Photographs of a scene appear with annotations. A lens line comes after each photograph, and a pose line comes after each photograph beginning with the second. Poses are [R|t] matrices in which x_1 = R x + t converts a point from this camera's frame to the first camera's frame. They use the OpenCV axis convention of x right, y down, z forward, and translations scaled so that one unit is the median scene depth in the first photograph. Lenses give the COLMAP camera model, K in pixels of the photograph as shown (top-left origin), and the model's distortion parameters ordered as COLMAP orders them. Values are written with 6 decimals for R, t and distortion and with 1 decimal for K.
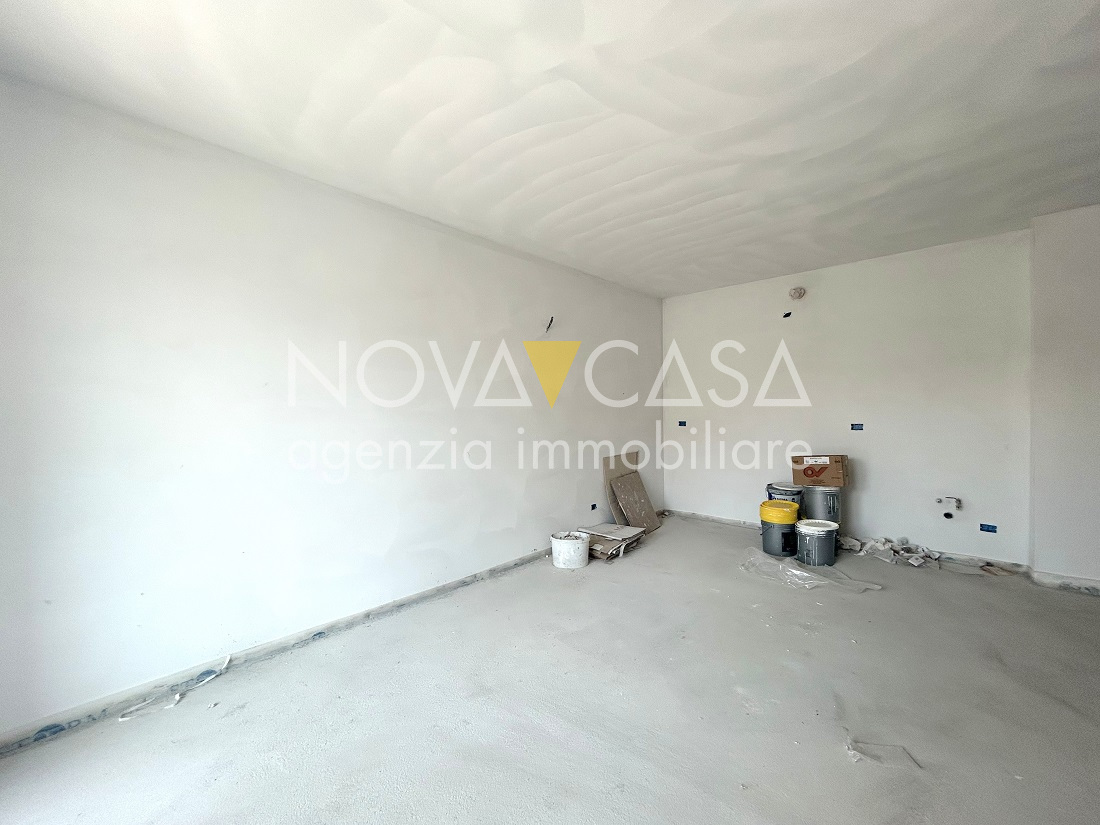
lens RADIAL K [[440.2, 0, 545.4], [0, 440.2, 410.7], [0, 0, 1]] dist [-0.013028, 0.000186]
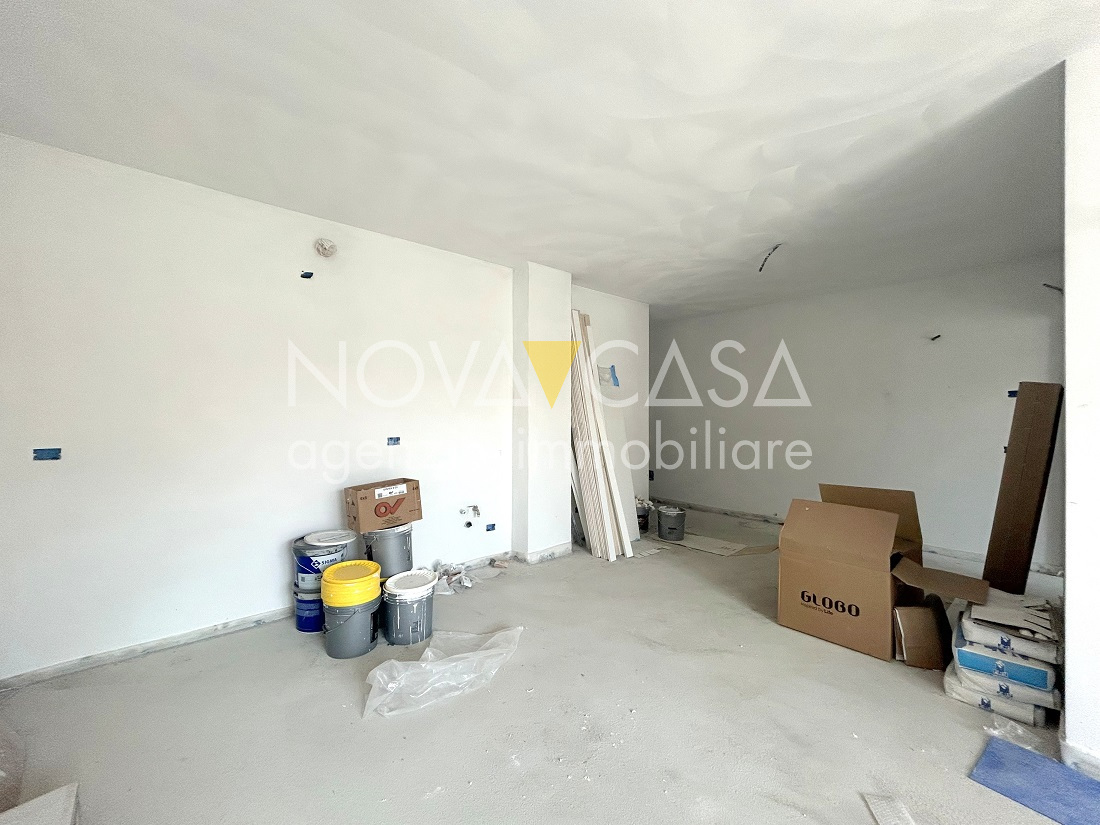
lens RADIAL K [[440.2, 0, 550.1], [0, 440.2, 413.6], [0, 0, 1]] dist [-0.013028, 0.000186]
pose [[0.119915, 0.011978, 0.992712, -0.063702], [0.013564, 0.999814, -0.013702, 0.001356], [-0.992692, 0.015109, 0.119730, 0.709584]]
